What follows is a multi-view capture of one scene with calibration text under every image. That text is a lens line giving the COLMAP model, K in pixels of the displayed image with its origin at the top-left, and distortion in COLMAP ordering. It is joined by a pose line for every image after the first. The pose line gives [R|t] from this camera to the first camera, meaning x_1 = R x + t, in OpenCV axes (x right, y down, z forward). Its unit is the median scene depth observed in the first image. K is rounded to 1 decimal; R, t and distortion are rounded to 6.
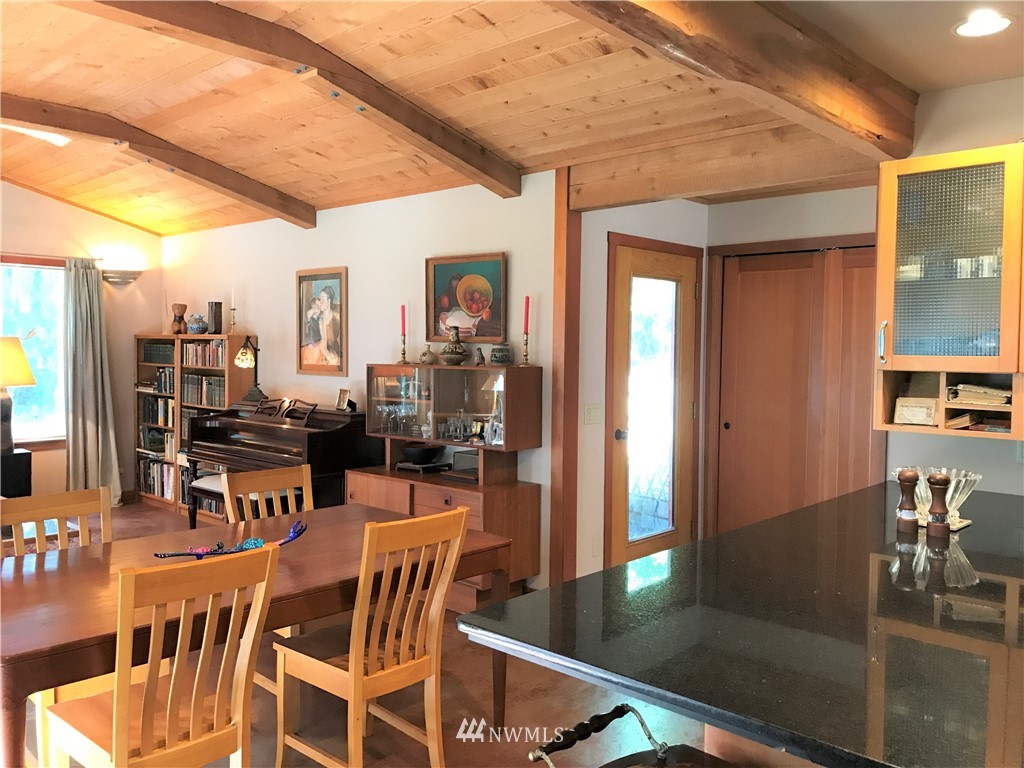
lens RADIAL K [[834.1, 0, 512.2], [0, 834.1, 389.8], [0, 0, 1]] dist [0.024636, -0.027661]
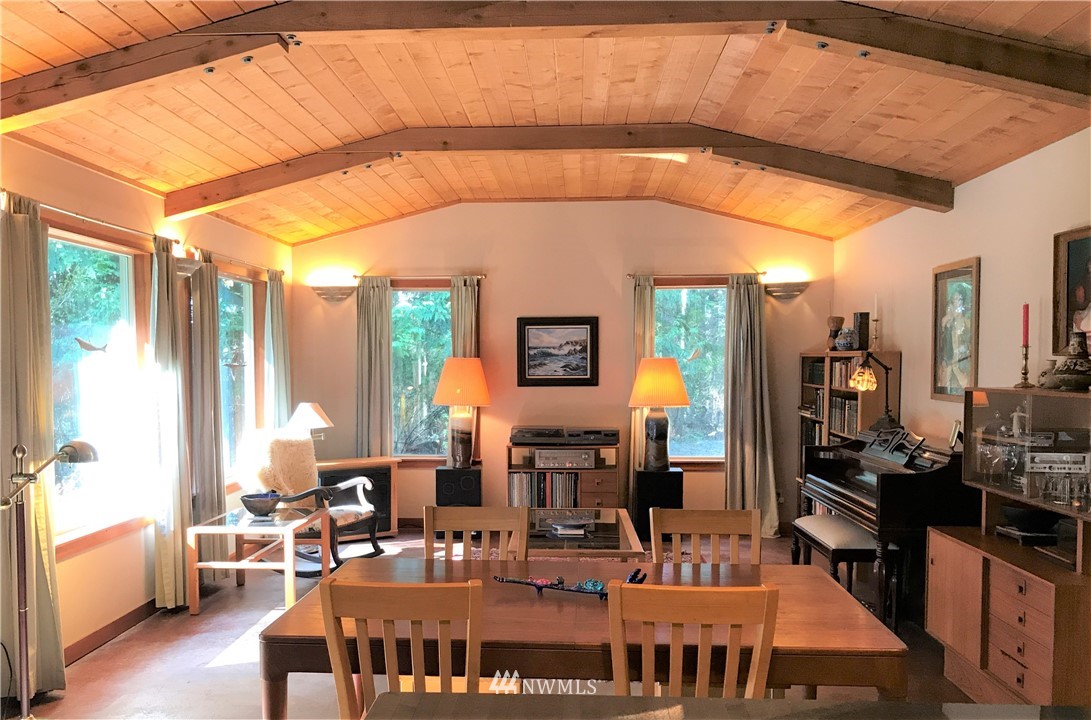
lens RADIAL K [[955.1, 0, 522.1], [0, 955.1, 407.8], [0, 0, 1]] dist [0.041274, -0.005599]
pose [[0.638119, 0.027059, -0.769462, 0.195351], [-0.032348, 0.999442, 0.008320, -0.006008], [0.769258, 0.019582, 0.638638, 0.128926]]
